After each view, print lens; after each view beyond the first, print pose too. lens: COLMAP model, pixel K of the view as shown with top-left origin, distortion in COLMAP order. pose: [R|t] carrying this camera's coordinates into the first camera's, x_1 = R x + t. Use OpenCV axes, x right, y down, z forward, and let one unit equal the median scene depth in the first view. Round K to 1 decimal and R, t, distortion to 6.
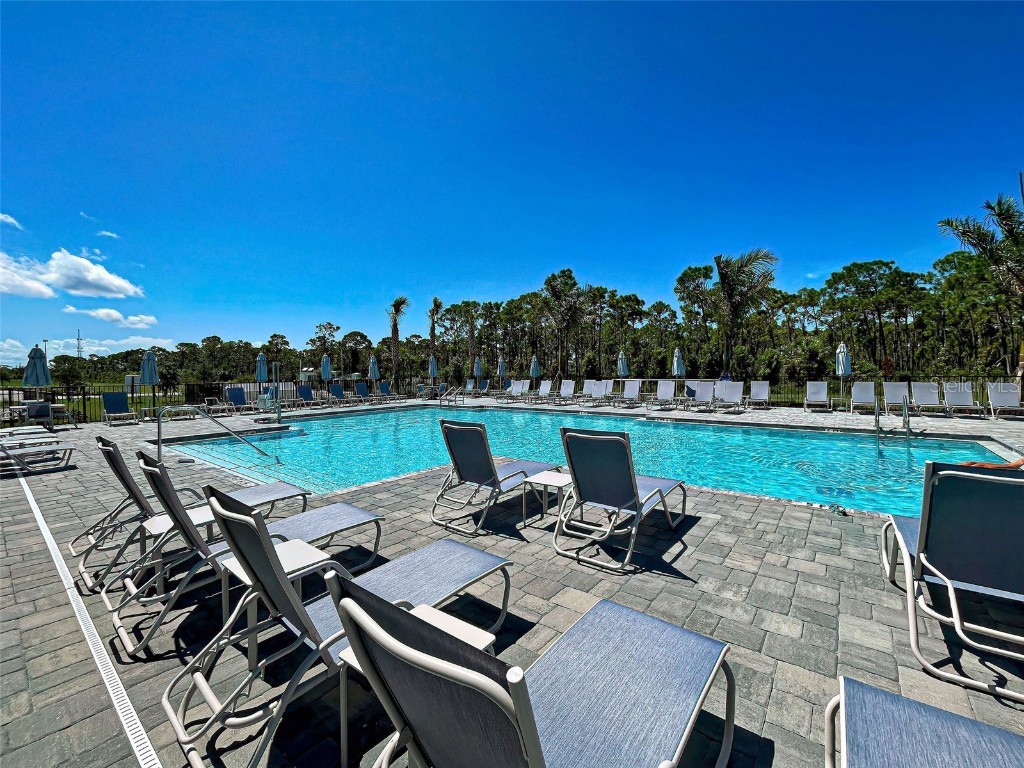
lens RADIAL K [[415.1, 0, 512.0], [0, 415.1, 384.0], [0, 0, 1]] dist [0.008537, 0.000101]
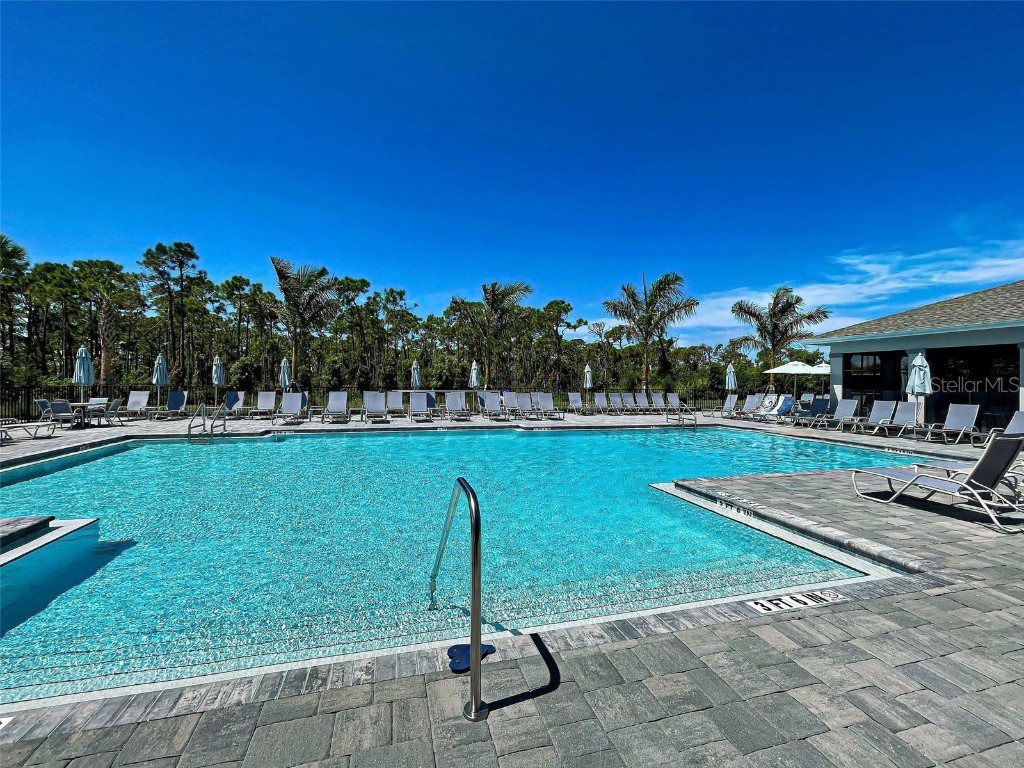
lens RADIAL K [[415.1, 0, 512.0], [0, 415.1, 384.0], [0, 0, 1]] dist [0.008537, 0.000101]
pose [[0.613914, 0.010358, 0.789305, -0.455341], [0.007596, 0.999790, -0.019028, -0.009874], [-0.789336, 0.017677, 0.613706, 0.337061]]
